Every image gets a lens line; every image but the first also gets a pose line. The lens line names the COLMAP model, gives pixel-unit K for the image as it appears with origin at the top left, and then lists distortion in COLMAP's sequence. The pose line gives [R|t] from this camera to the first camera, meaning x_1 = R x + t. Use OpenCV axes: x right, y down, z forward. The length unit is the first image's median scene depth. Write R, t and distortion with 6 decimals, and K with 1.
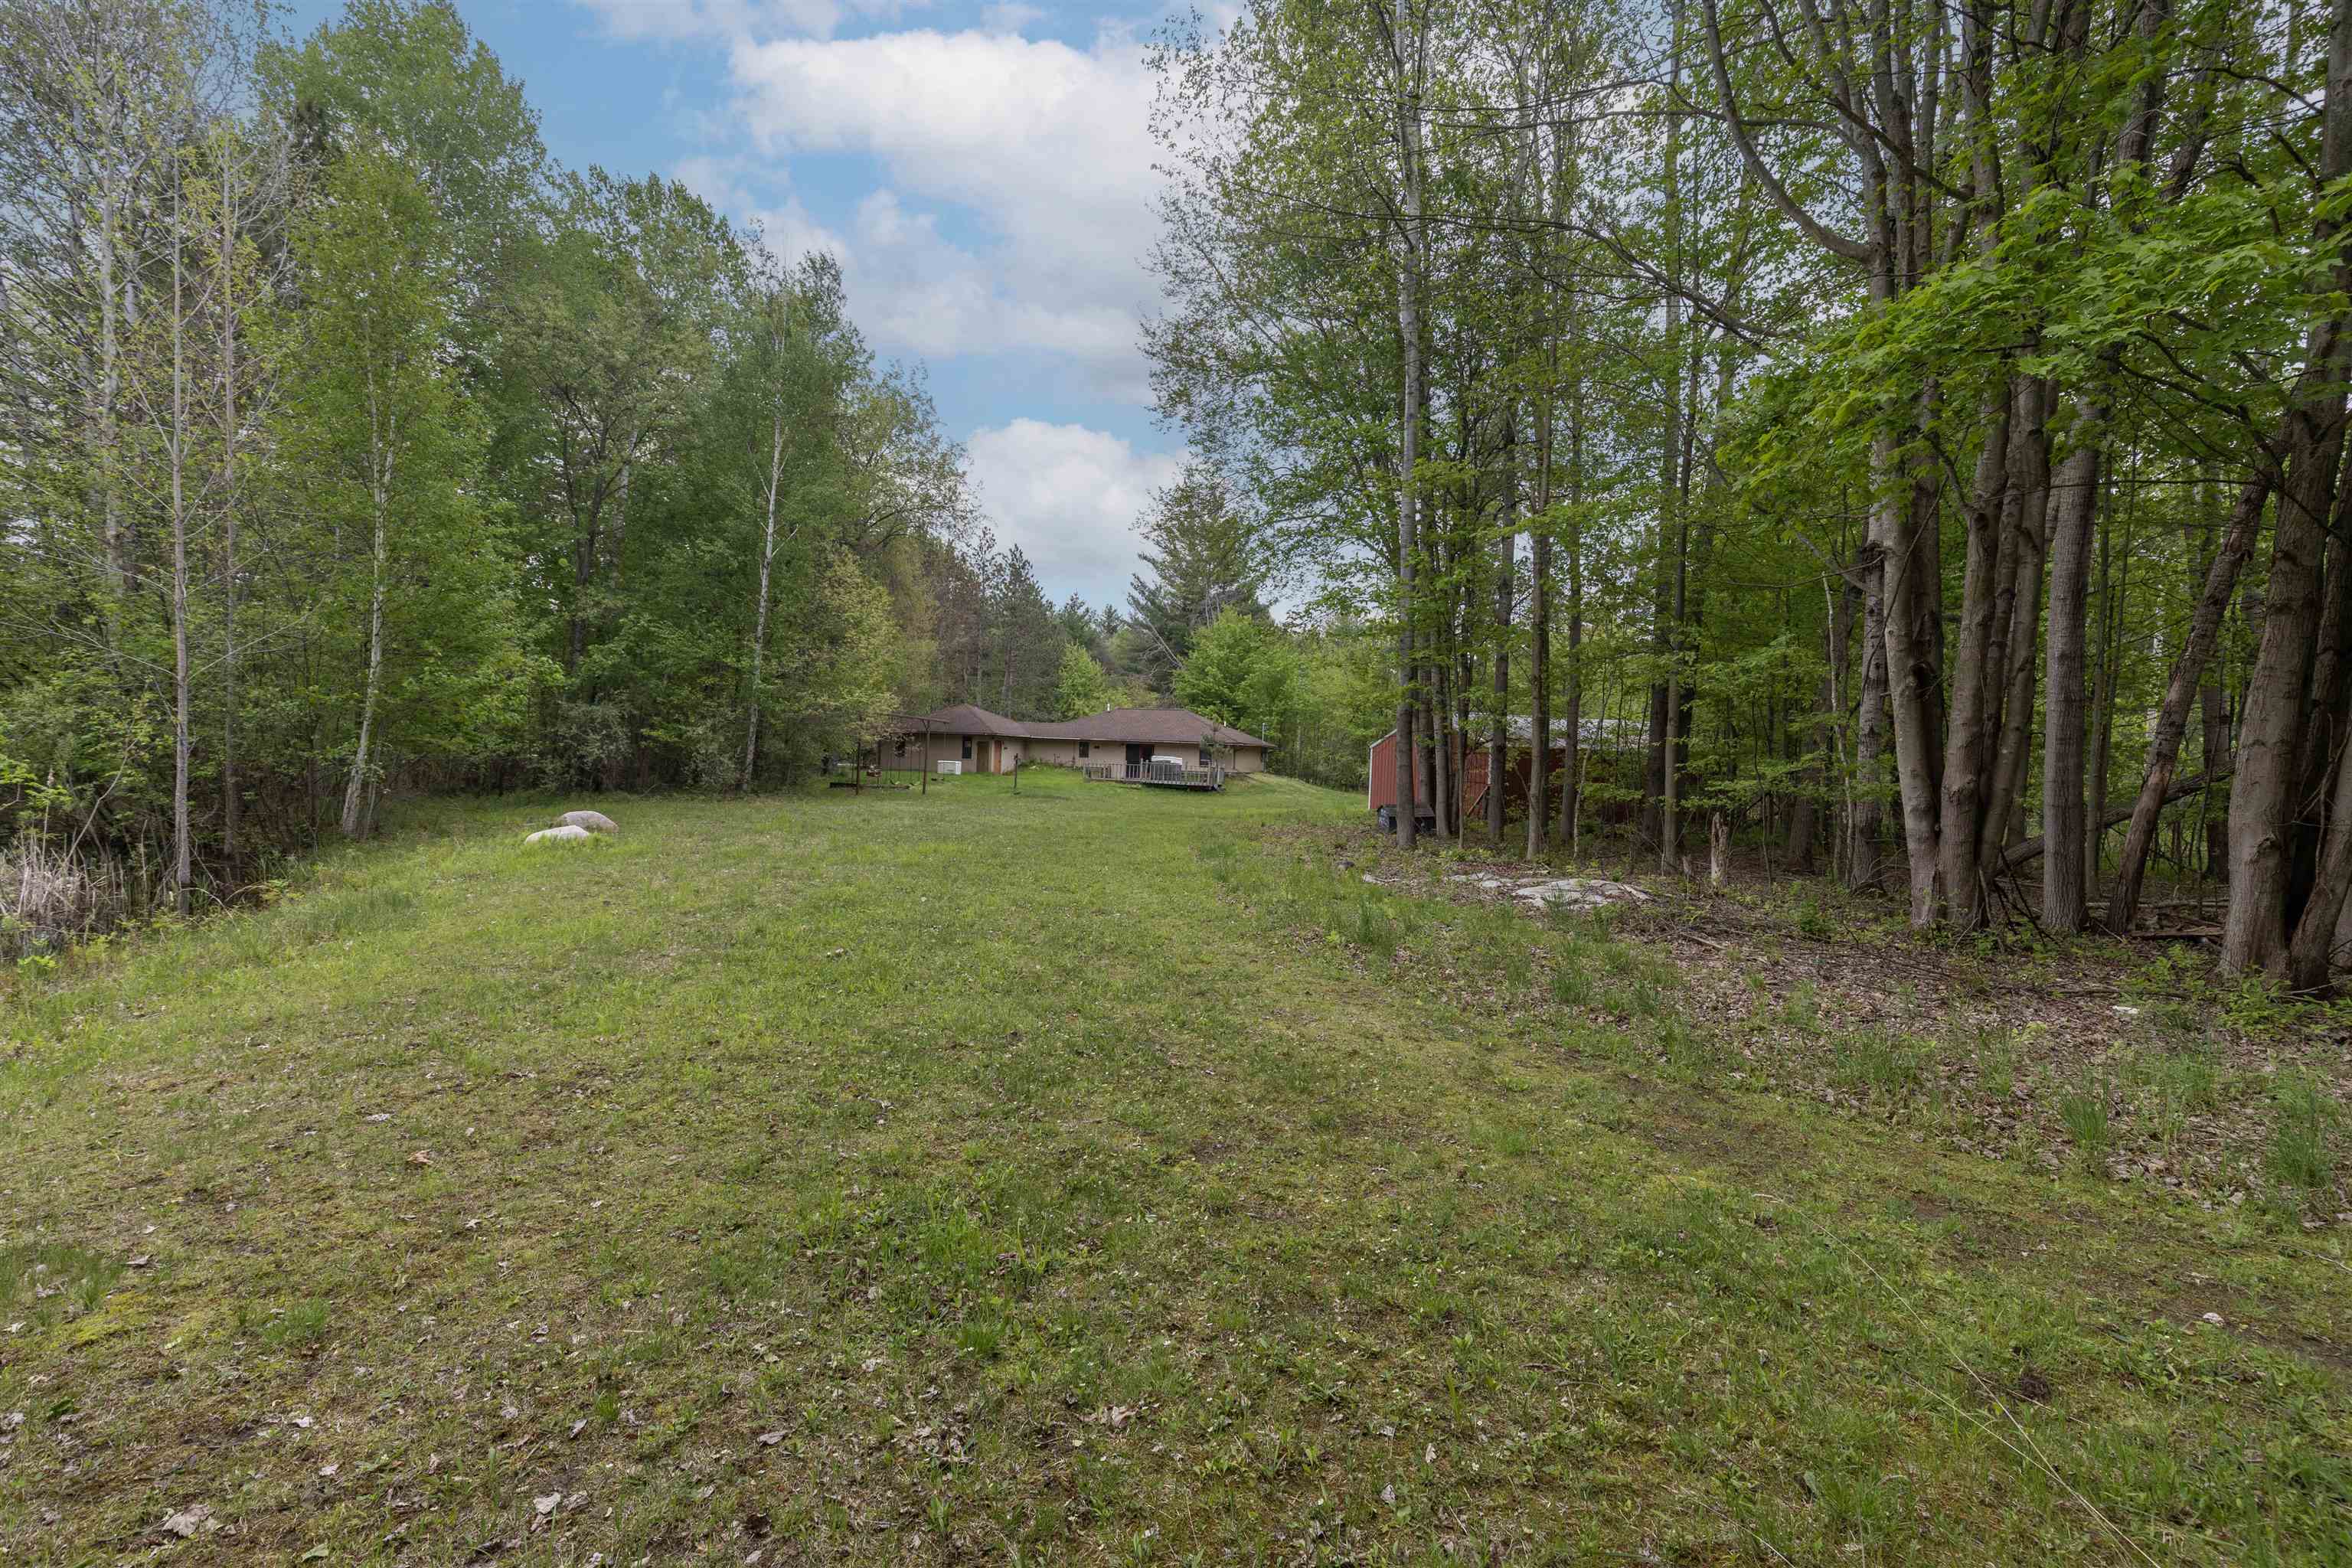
lens RADIAL K [[1055.2, 0, 1168.2], [0, 1055.2, 795.2], [0, 0, 1]] dist [0.001620, -0.000008]
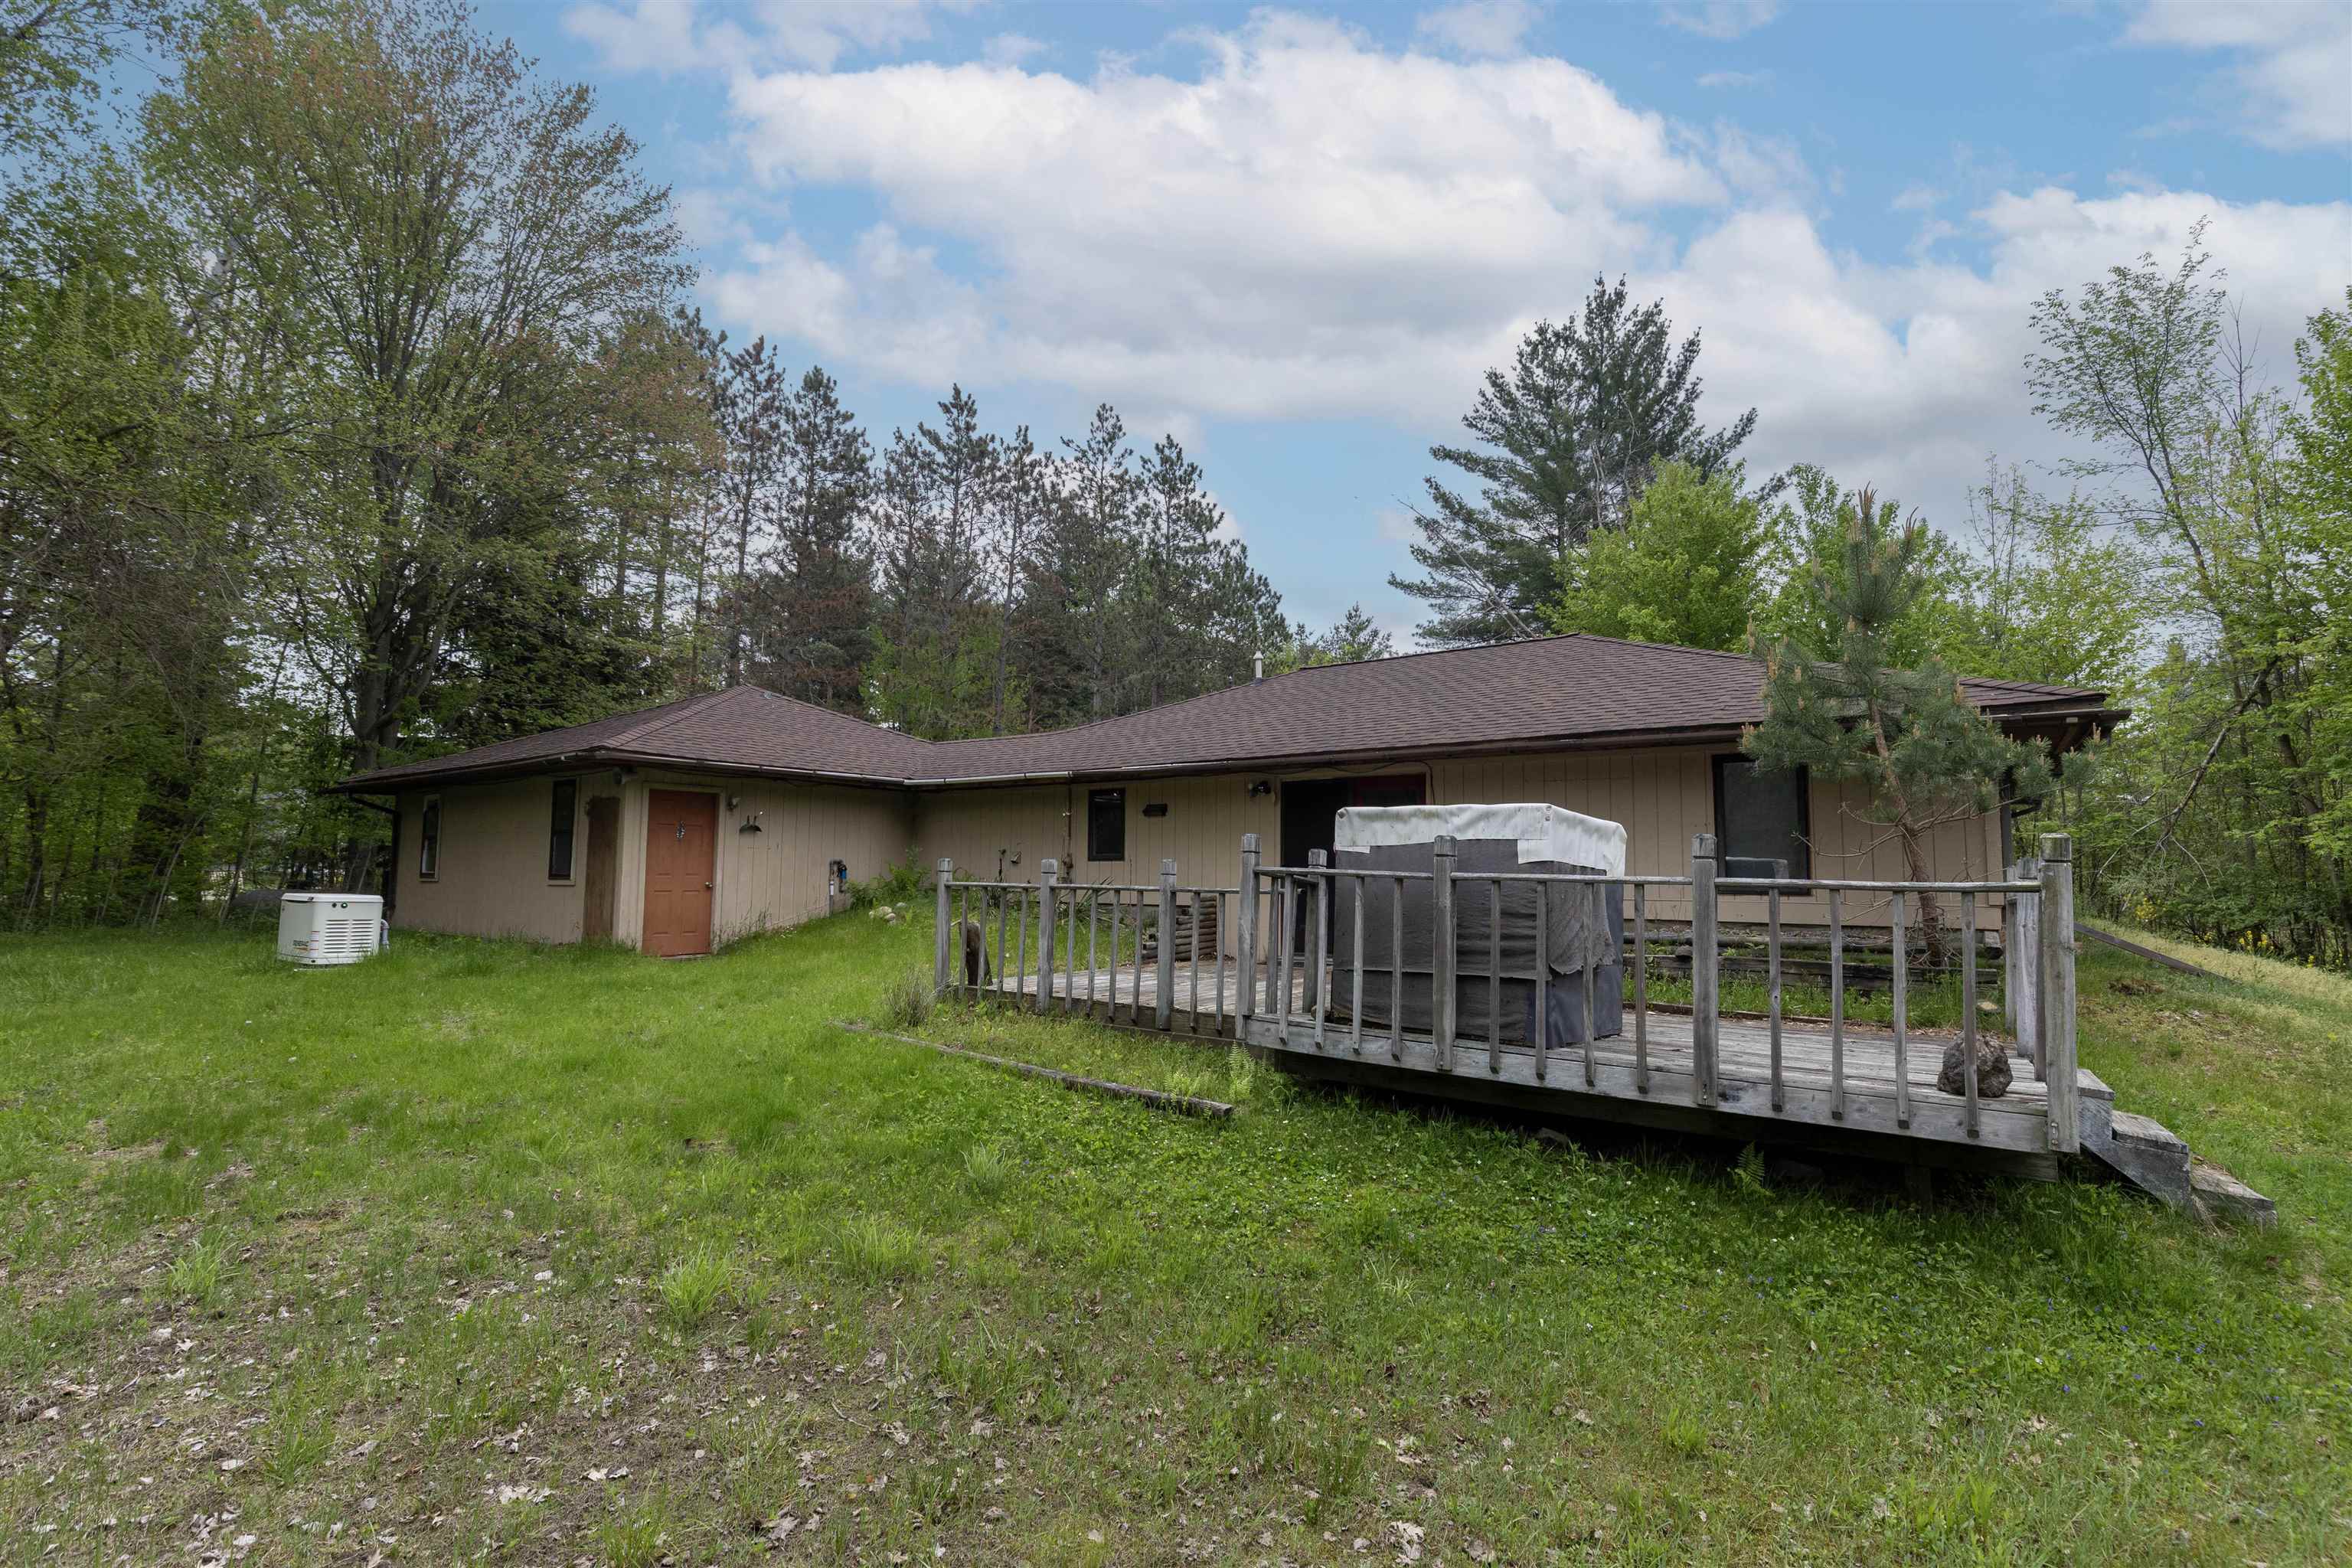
lens RADIAL K [[1055.2, 0, 1168.2], [0, 1055.2, 795.2], [0, 0, 1]] dist [0.001620, -0.000008]
pose [[0.945081, -0.058034, -0.321641, 0.003910], [0.022018, 0.993179, -0.114503, -0.023524], [0.326092, 0.101133, 0.939913, 0.796882]]
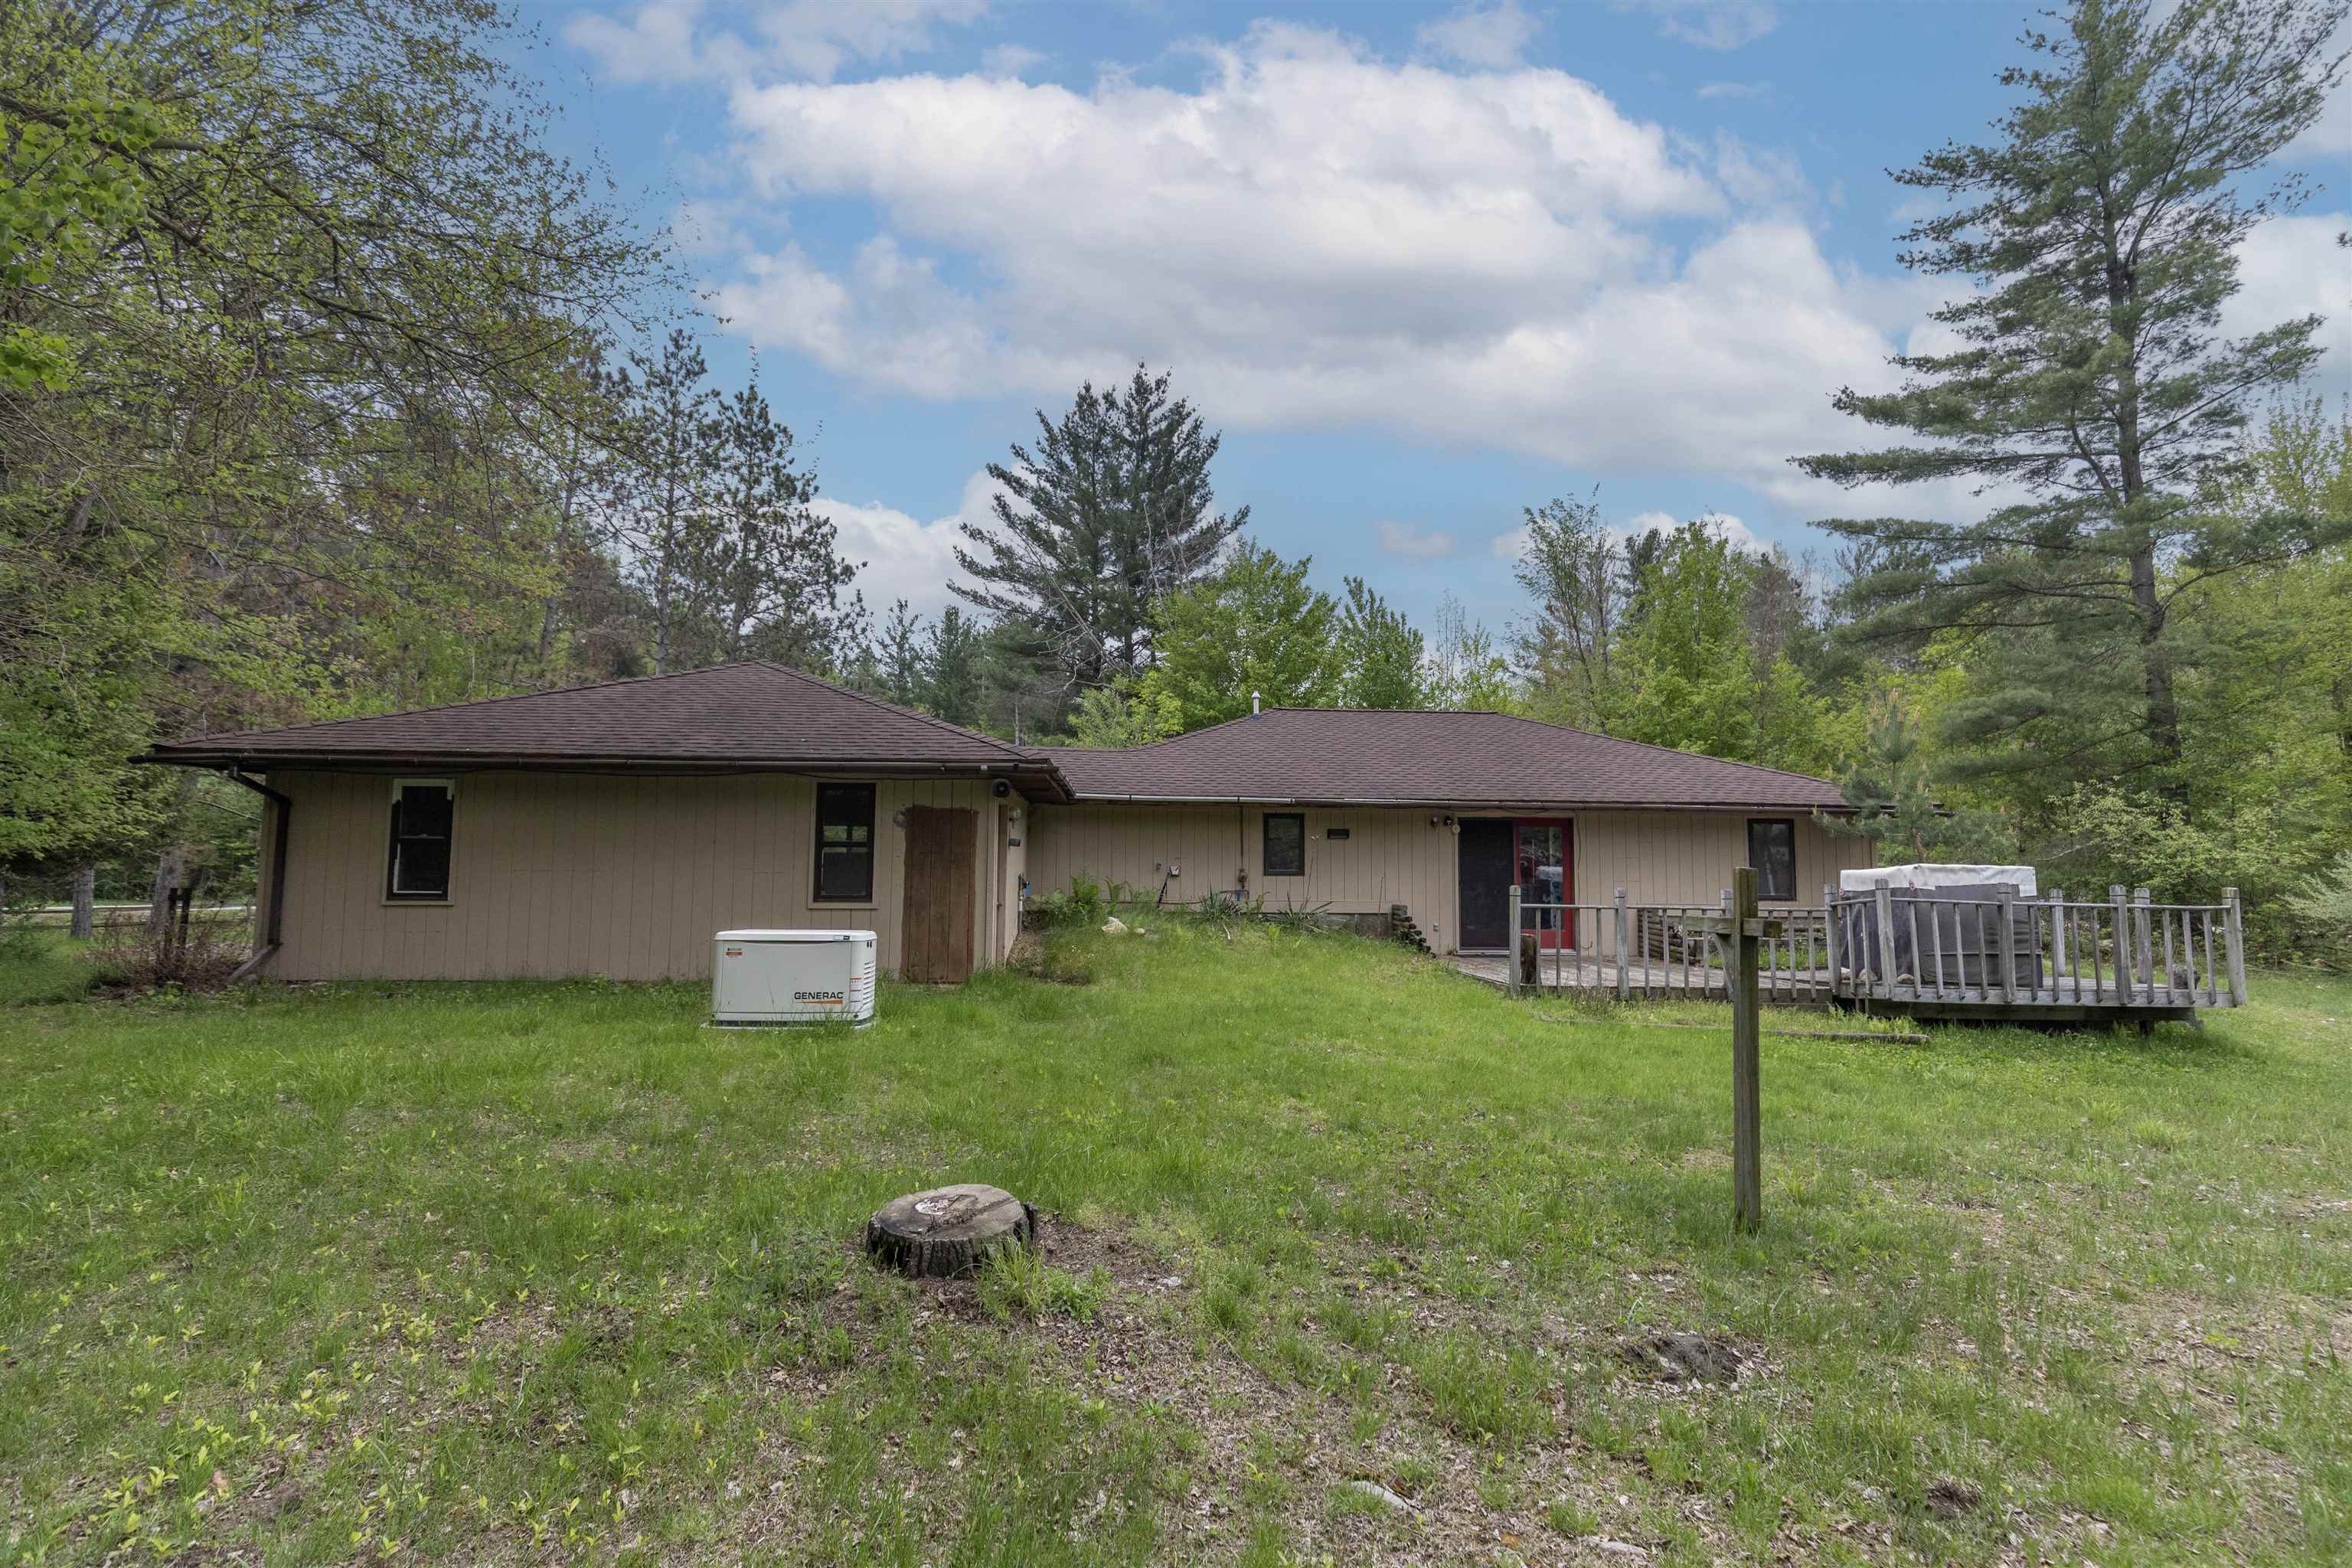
lens RADIAL K [[1055.2, 0, 1168.2], [0, 1055.2, 795.2], [0, 0, 1]] dist [0.001620, -0.000008]
pose [[0.936088, -0.005781, 0.351718, -0.195909], [0.036471, 0.996071, -0.080695, -0.035319], [-0.349869, 0.088365, 0.932622, 0.773267]]
